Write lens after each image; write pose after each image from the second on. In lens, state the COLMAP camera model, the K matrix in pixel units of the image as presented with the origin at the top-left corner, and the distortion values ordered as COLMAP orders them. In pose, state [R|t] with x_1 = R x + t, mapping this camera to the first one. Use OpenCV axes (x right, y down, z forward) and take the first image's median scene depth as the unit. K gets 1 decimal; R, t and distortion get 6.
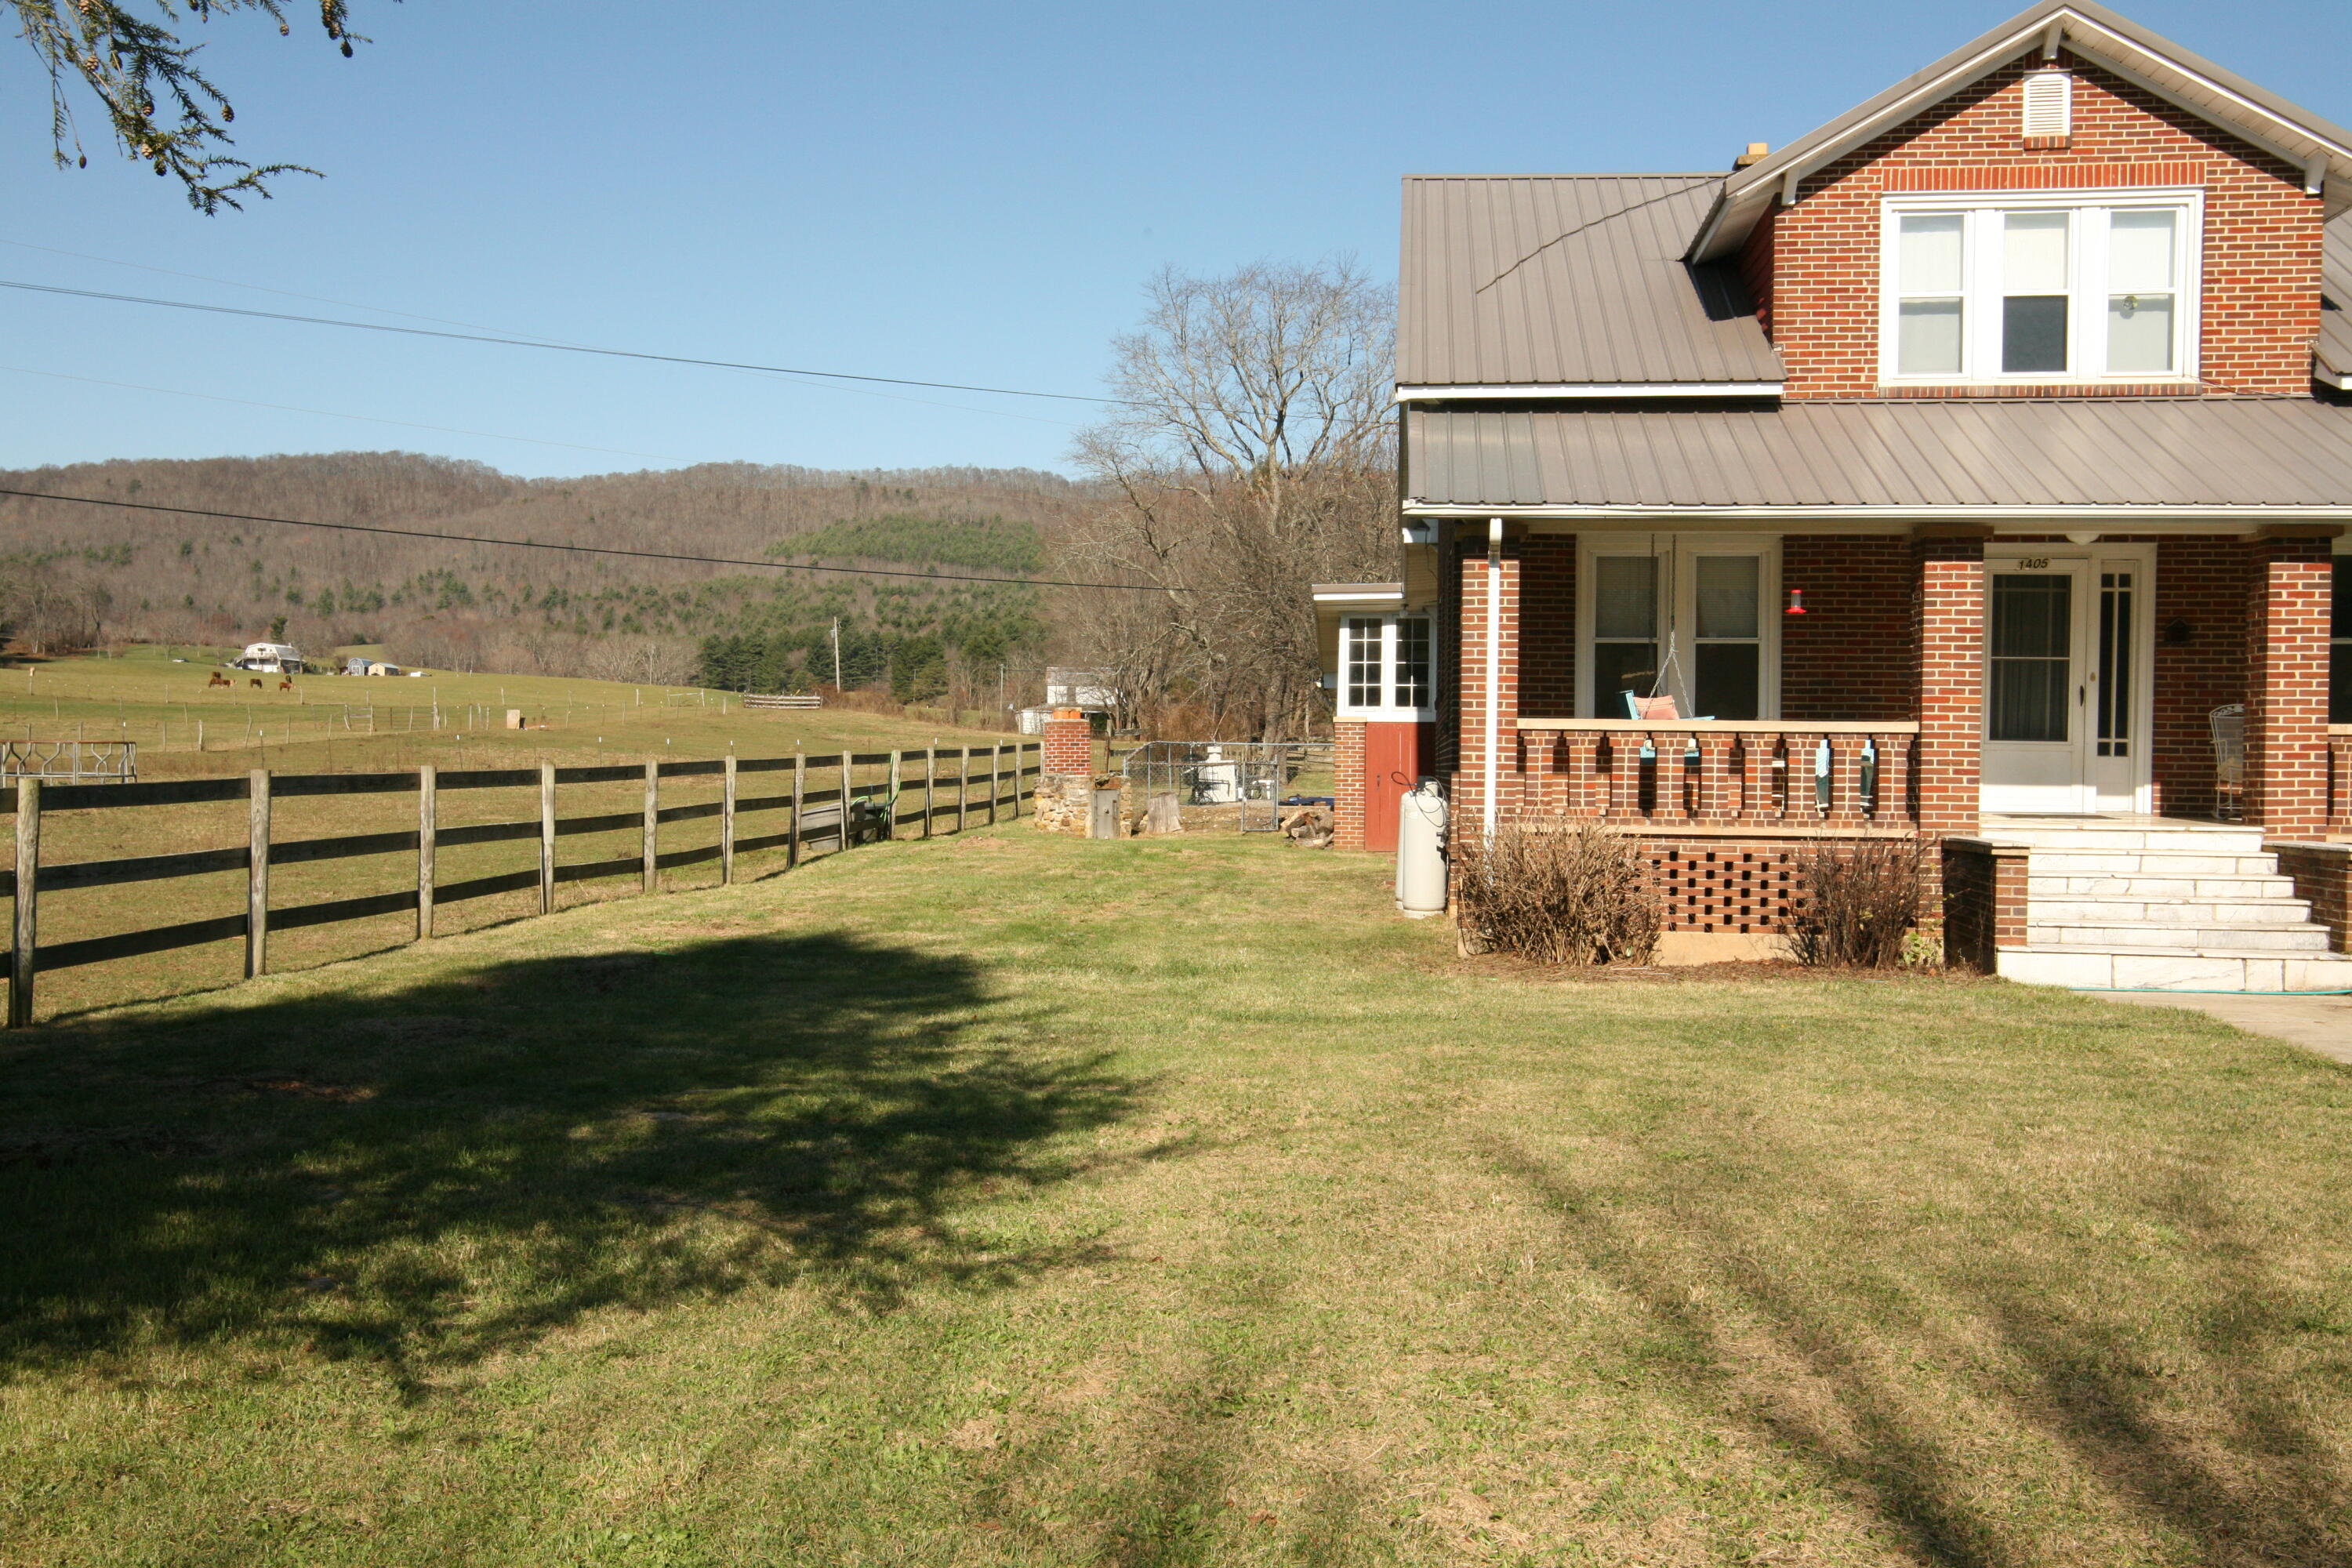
lens RADIAL K [[2253.1, 0, 1175.3], [0, 2253.1, 809.1], [0, 0, 1]] dist [0.038086, 0.000000]
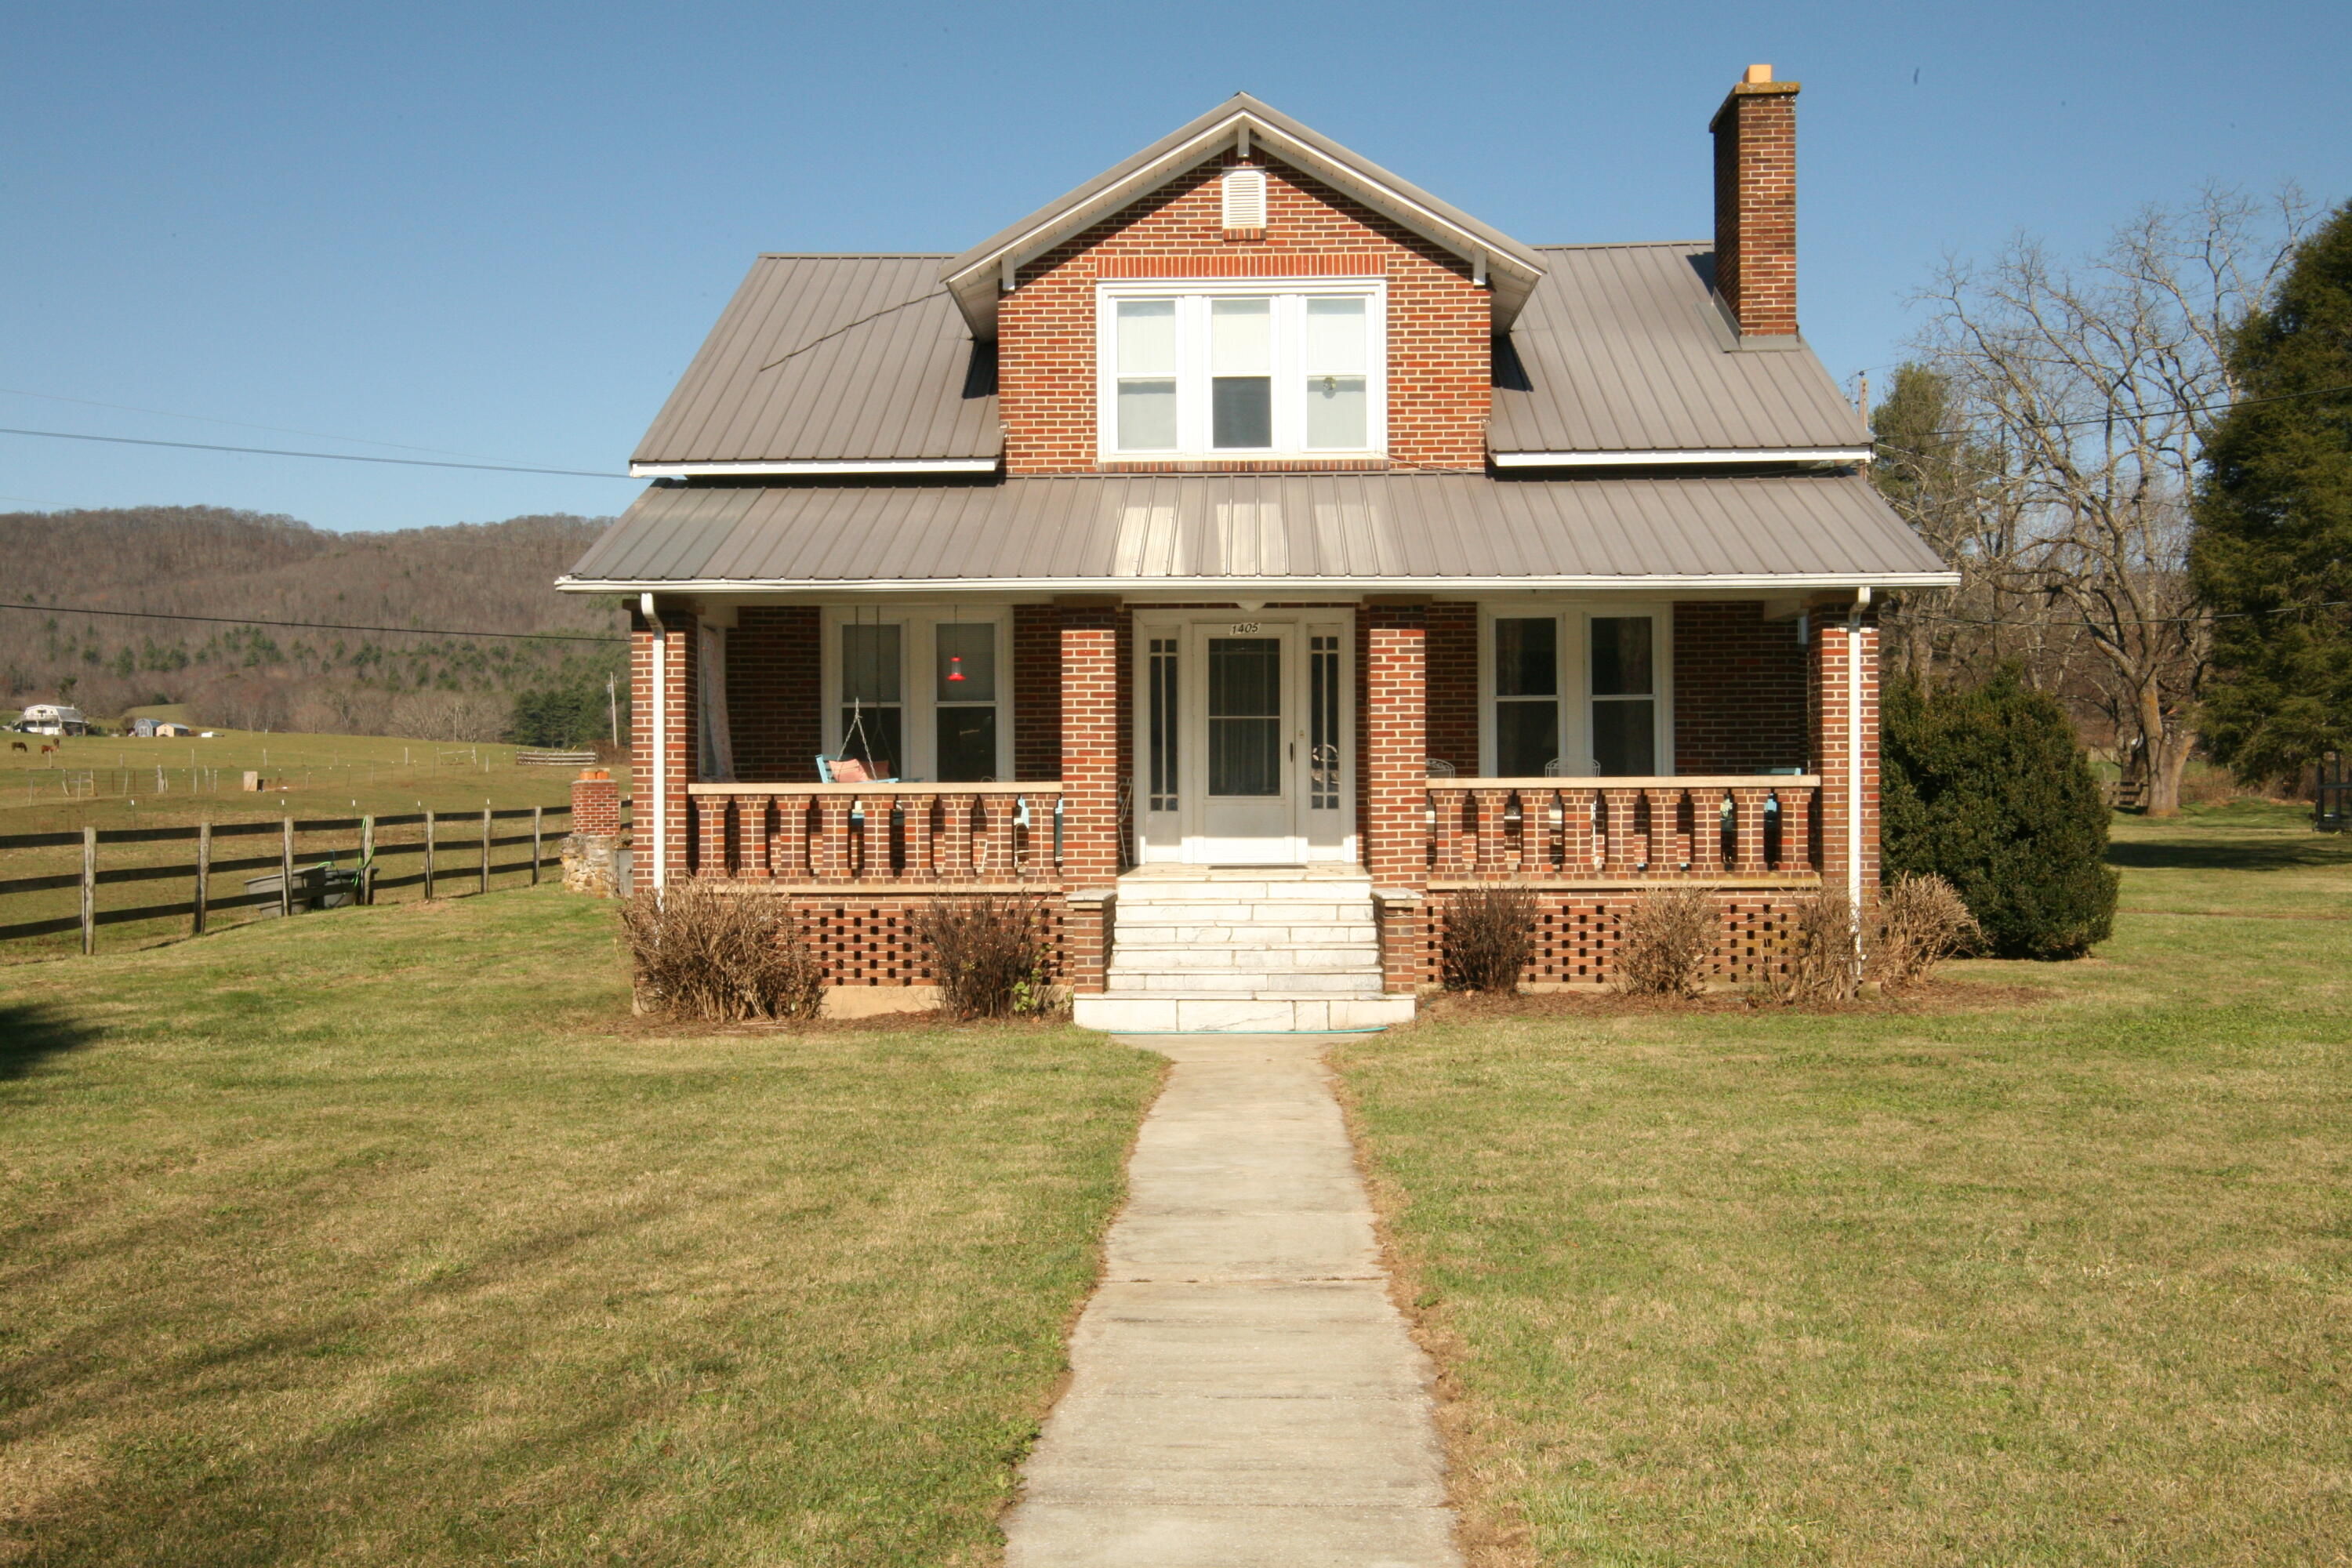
lens RADIAL K [[2253.1, 0, 1182.5], [0, 2253.1, 800.0], [0, 0, 1]] dist [0.038086, 0.000000]
pose [[0.997297, -0.016313, 0.071648, 0.272914], [0.018096, 0.999541, -0.024306, -0.003022], [-0.071219, 0.025536, 0.997134, -0.046373]]
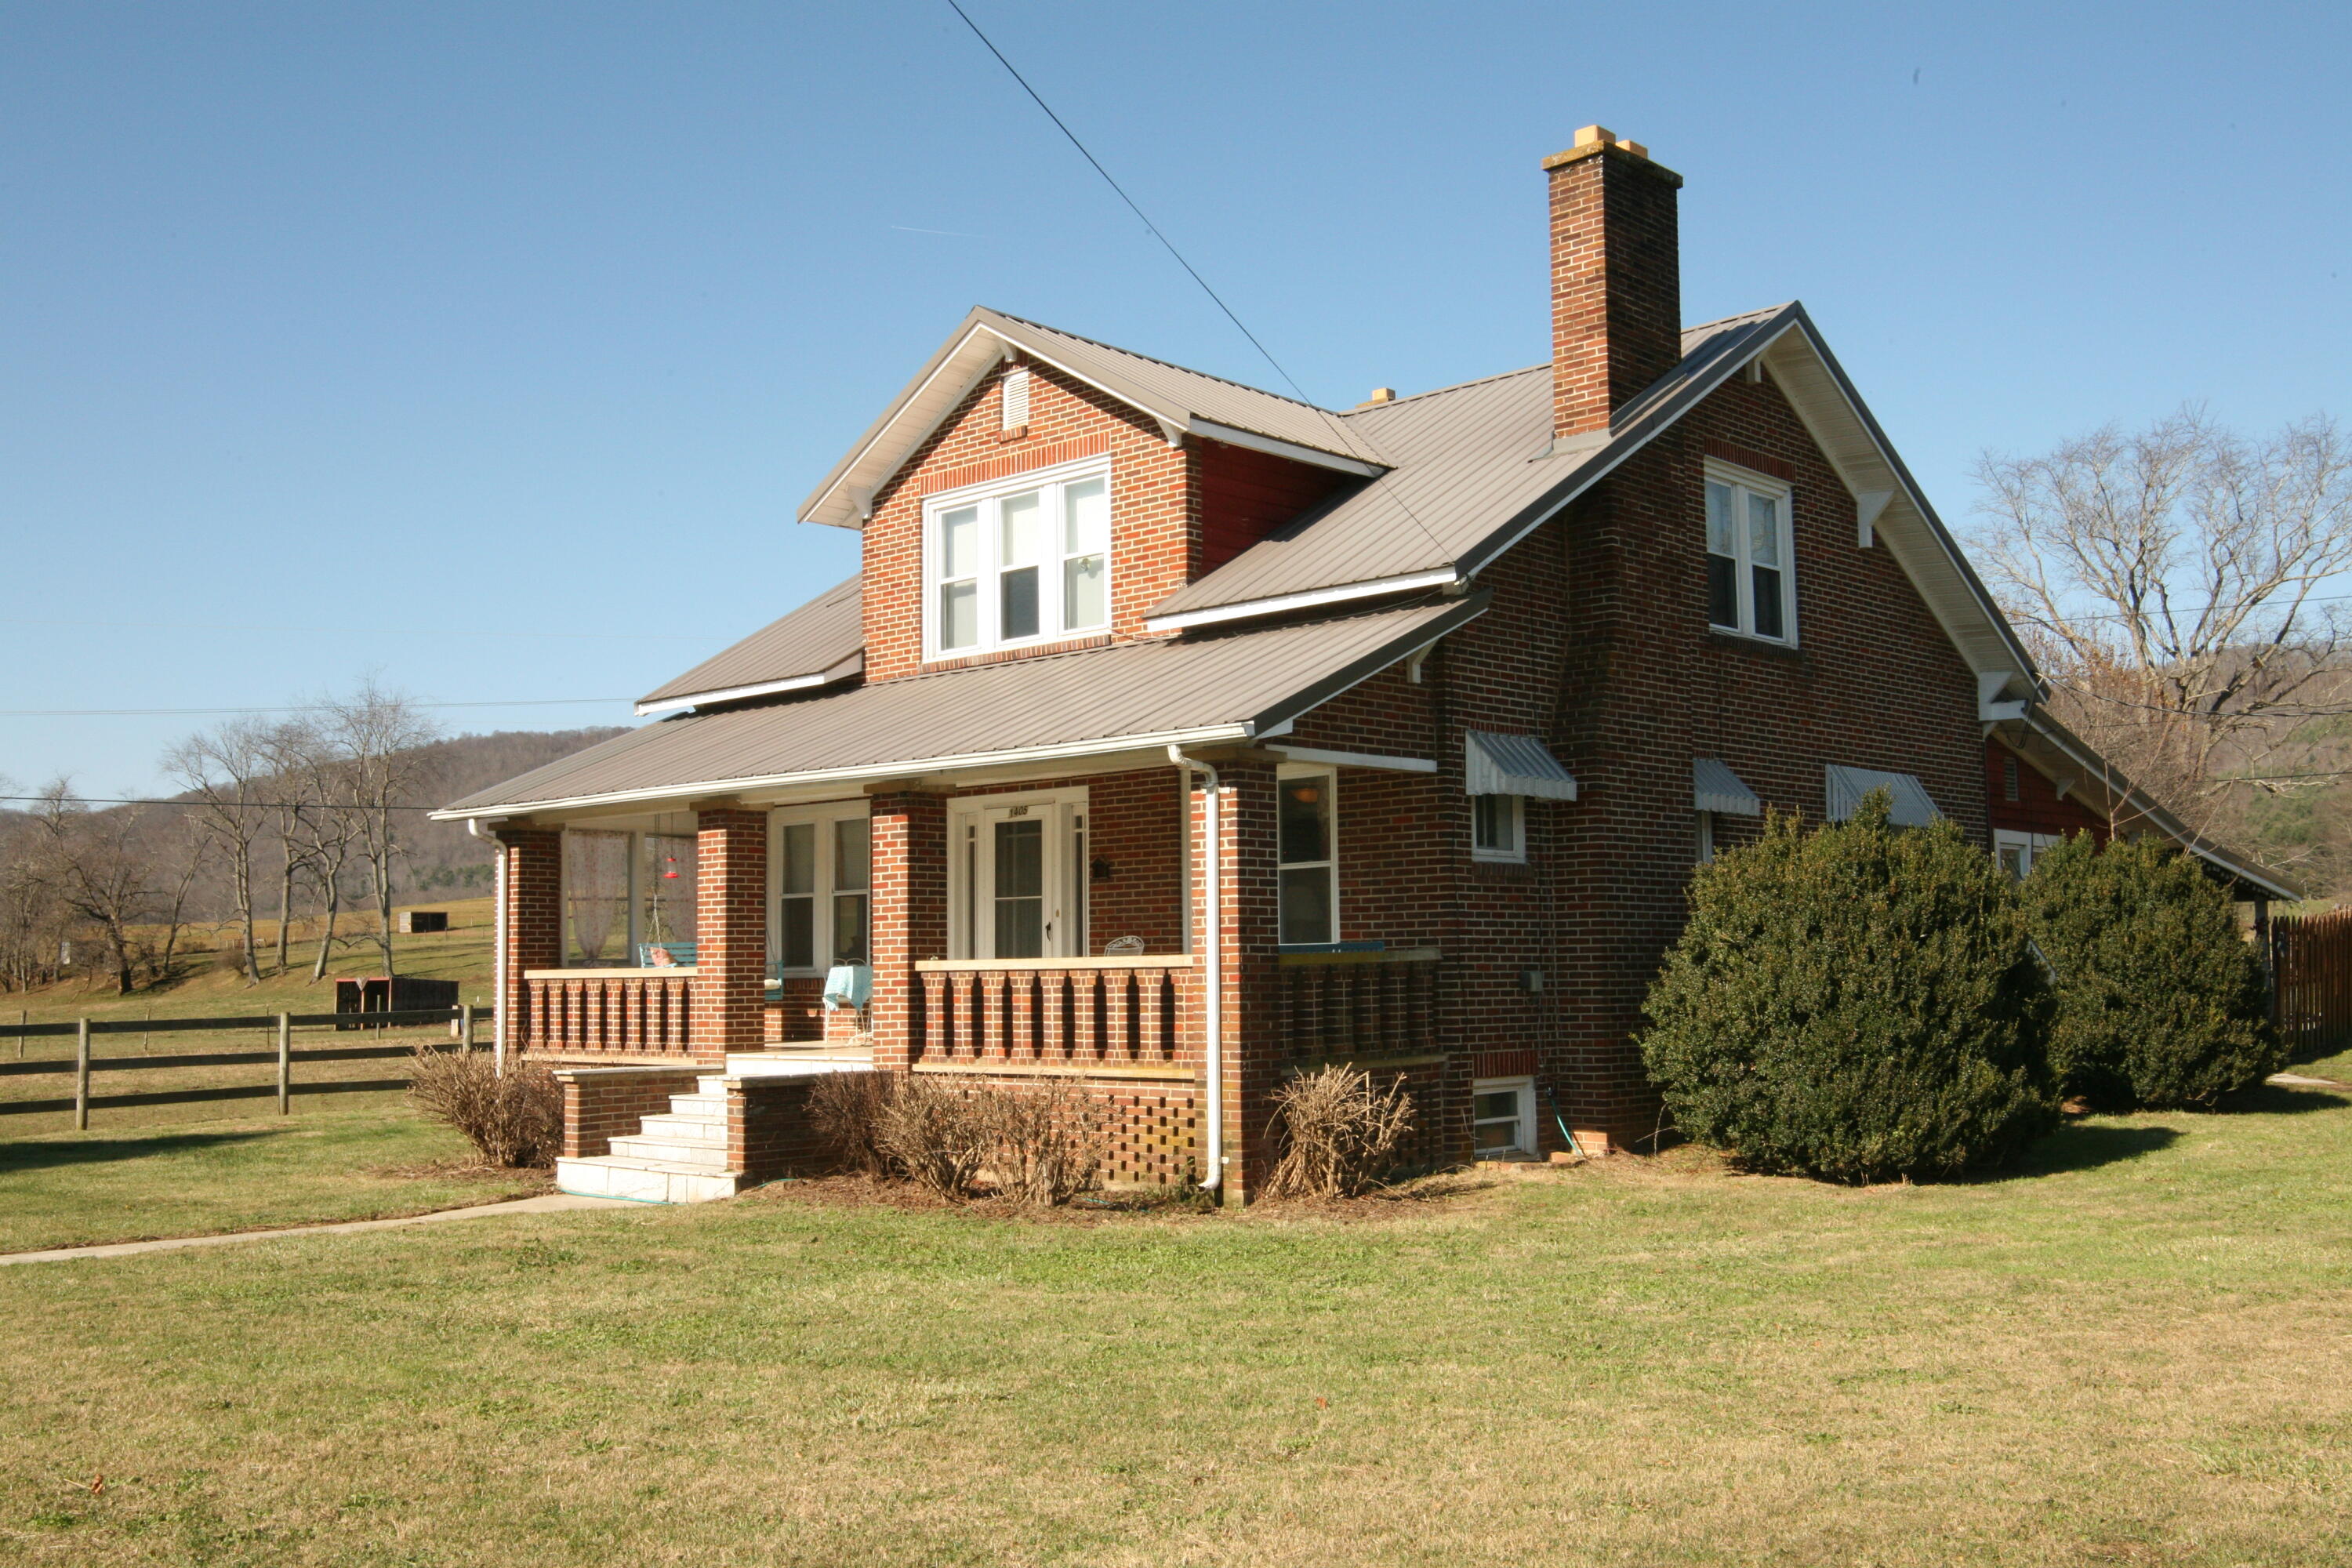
lens RADIAL K [[2253.1, 0, 1166.8], [0, 2253.1, 803.2], [0, 0, 1]] dist [0.038086, 0.000000]
pose [[0.789029, -0.067762, -0.610607, 1.095526], [0.007494, 0.994886, -0.100724, -0.002726], [0.614310, 0.074898, 0.785502, 0.193924]]
